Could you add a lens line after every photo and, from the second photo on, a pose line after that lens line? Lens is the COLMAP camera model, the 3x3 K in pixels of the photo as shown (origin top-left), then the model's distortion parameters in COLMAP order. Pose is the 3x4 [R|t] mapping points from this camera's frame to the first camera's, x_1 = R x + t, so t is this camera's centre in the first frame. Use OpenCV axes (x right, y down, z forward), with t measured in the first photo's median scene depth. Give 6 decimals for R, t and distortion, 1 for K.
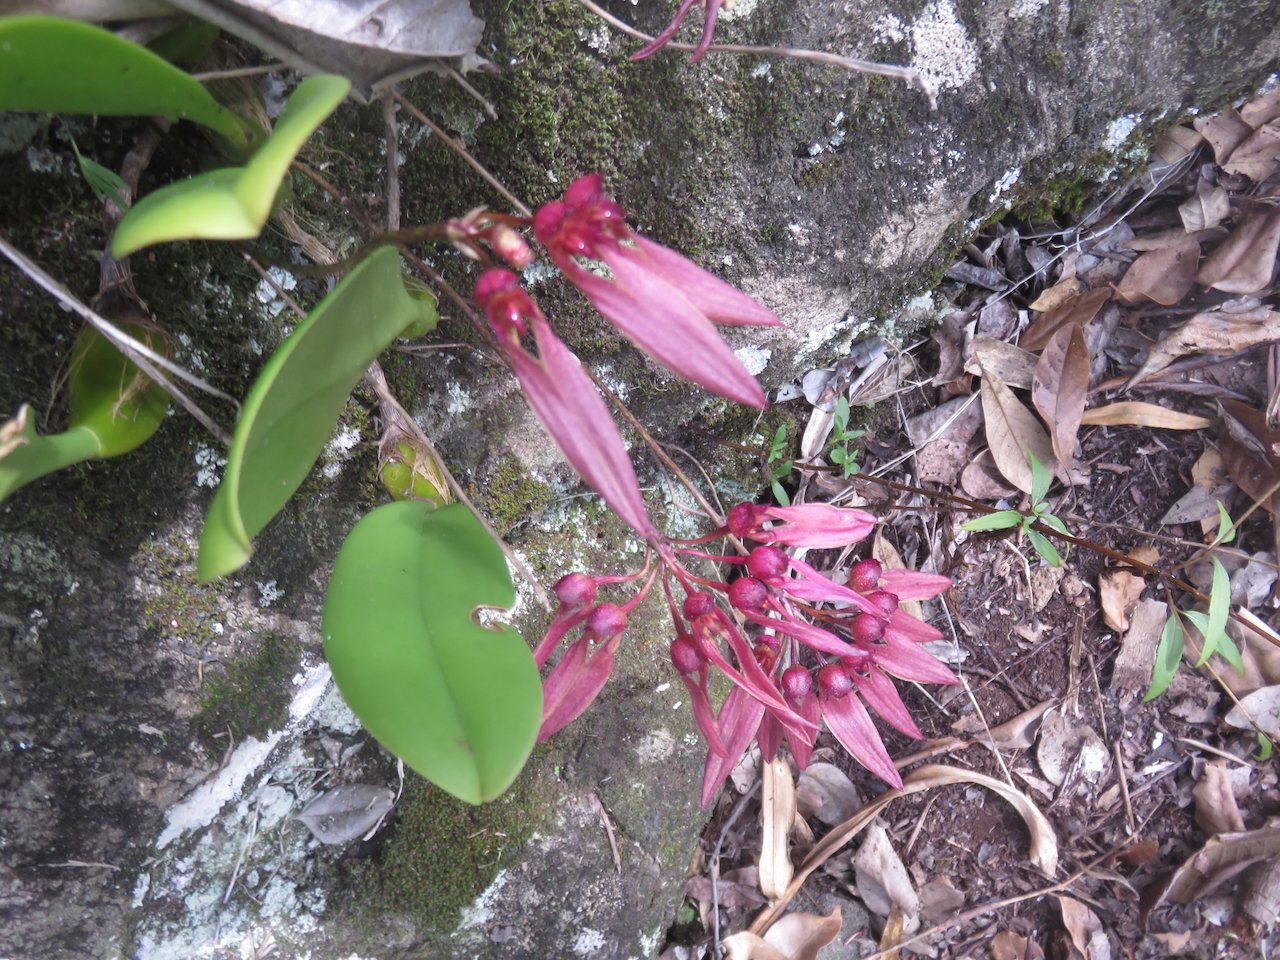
lens RADIAL K [[999.0, 0, 643.4], [0, 999.0, 477.6], [0, 0, 1]] dist [0.005039, -0.007616]
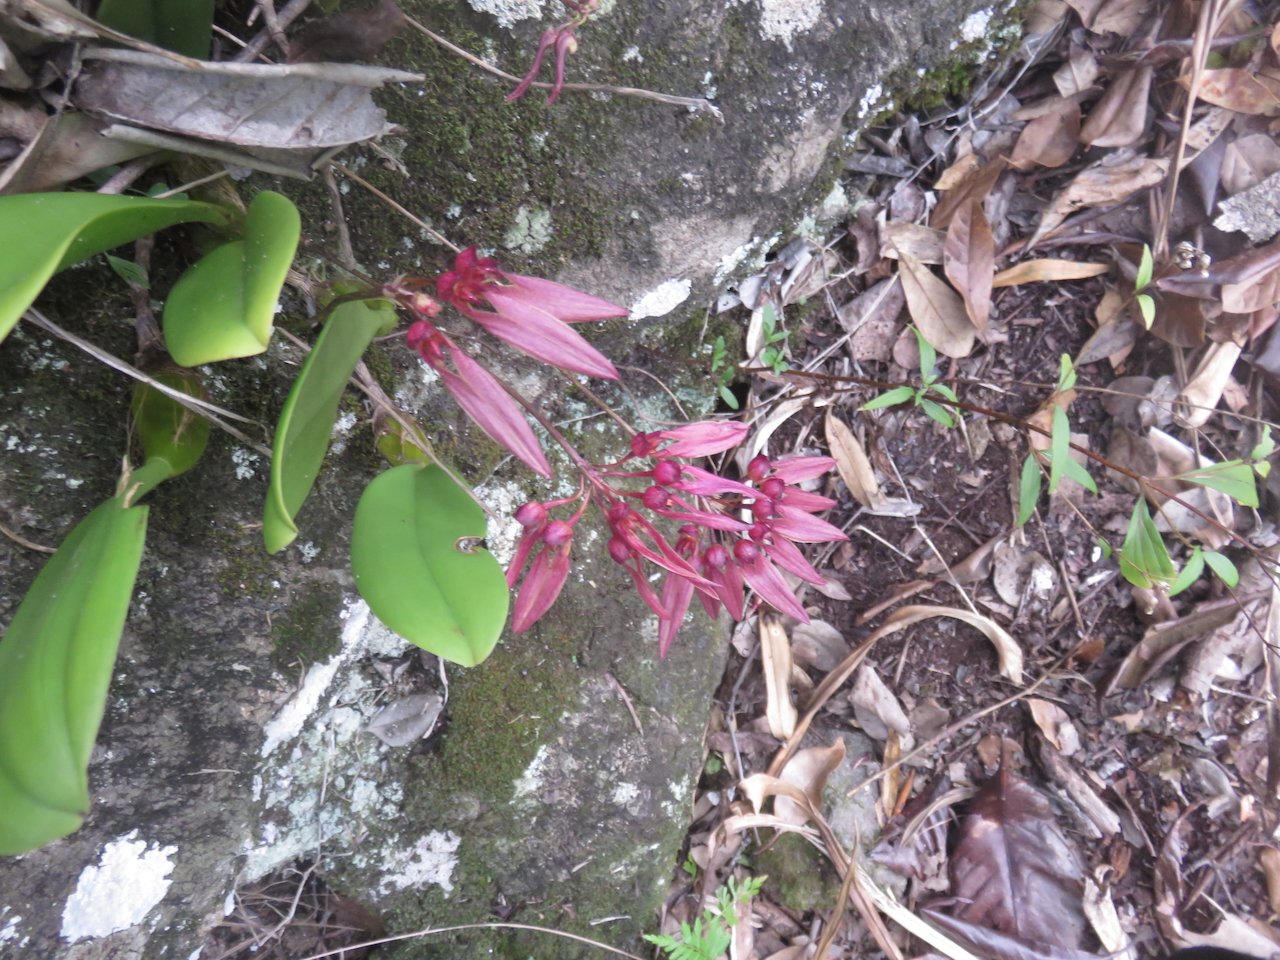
lens RADIAL K [[999.0, 0, 643.4], [0, 999.0, 477.6], [0, 0, 1]] dist [0.005039, -0.007616]
pose [[0.986869, -0.159954, -0.022457, 0.052130], [0.161387, 0.982154, 0.096575, -0.018274], [0.006609, -0.098932, 0.995072, -0.147648]]
